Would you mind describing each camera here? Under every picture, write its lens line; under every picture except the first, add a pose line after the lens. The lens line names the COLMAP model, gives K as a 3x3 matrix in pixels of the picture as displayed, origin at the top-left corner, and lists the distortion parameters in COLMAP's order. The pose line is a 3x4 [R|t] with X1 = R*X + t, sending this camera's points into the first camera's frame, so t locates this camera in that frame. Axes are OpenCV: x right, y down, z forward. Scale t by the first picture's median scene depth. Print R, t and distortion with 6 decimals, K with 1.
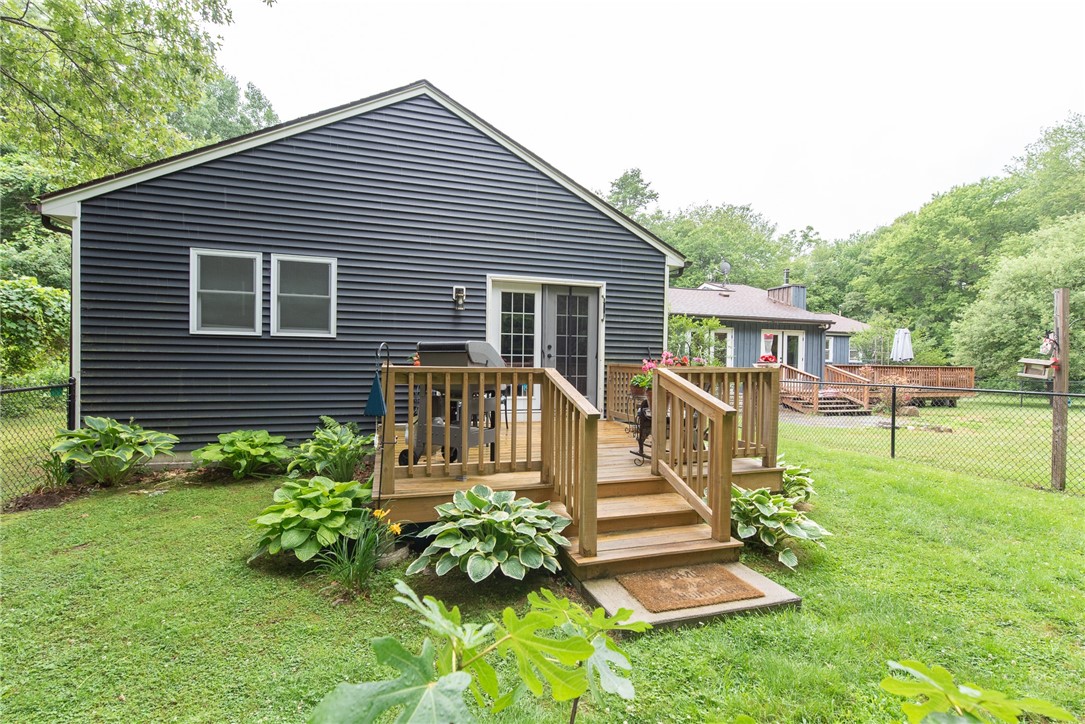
lens RADIAL K [[497.5, 0, 540.7], [0, 497.5, 365.8], [0, 0, 1]] dist [0.004497, 0.000551]
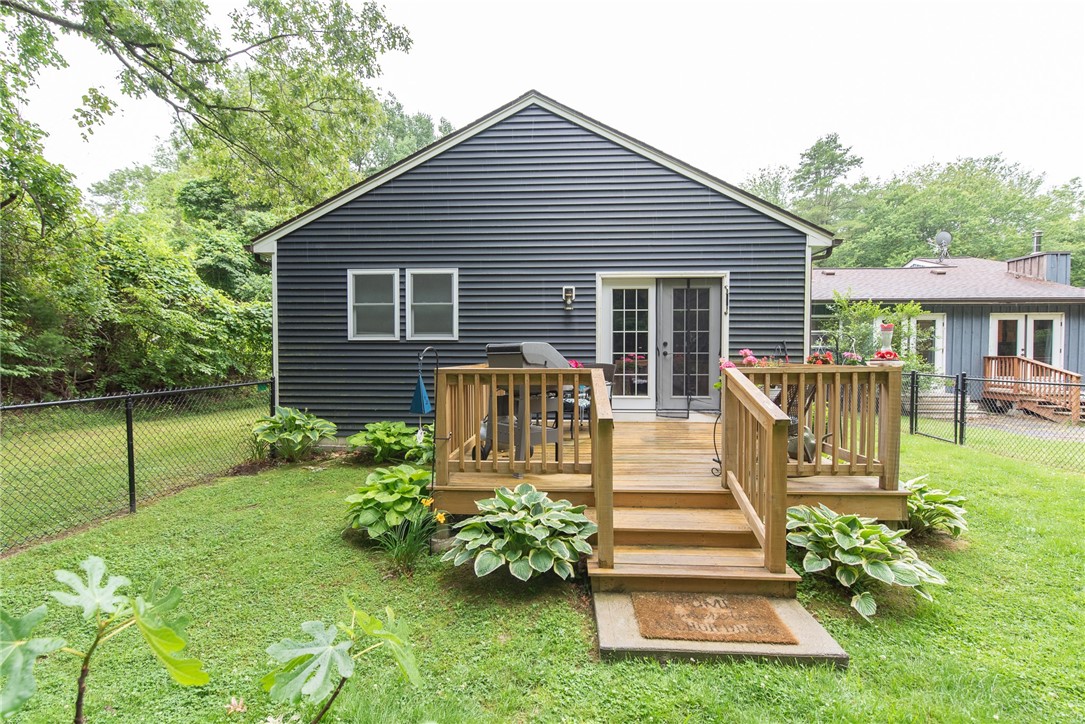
lens RADIAL K [[497.5, 0, 545.5], [0, 497.5, 365.0], [0, 0, 1]] dist [0.004497, 0.000551]
pose [[0.934349, -0.006639, -0.356298, 0.187527], [0.009025, 0.999947, 0.005034, -0.005993], [0.356246, -0.007919, 0.934359, 0.040427]]
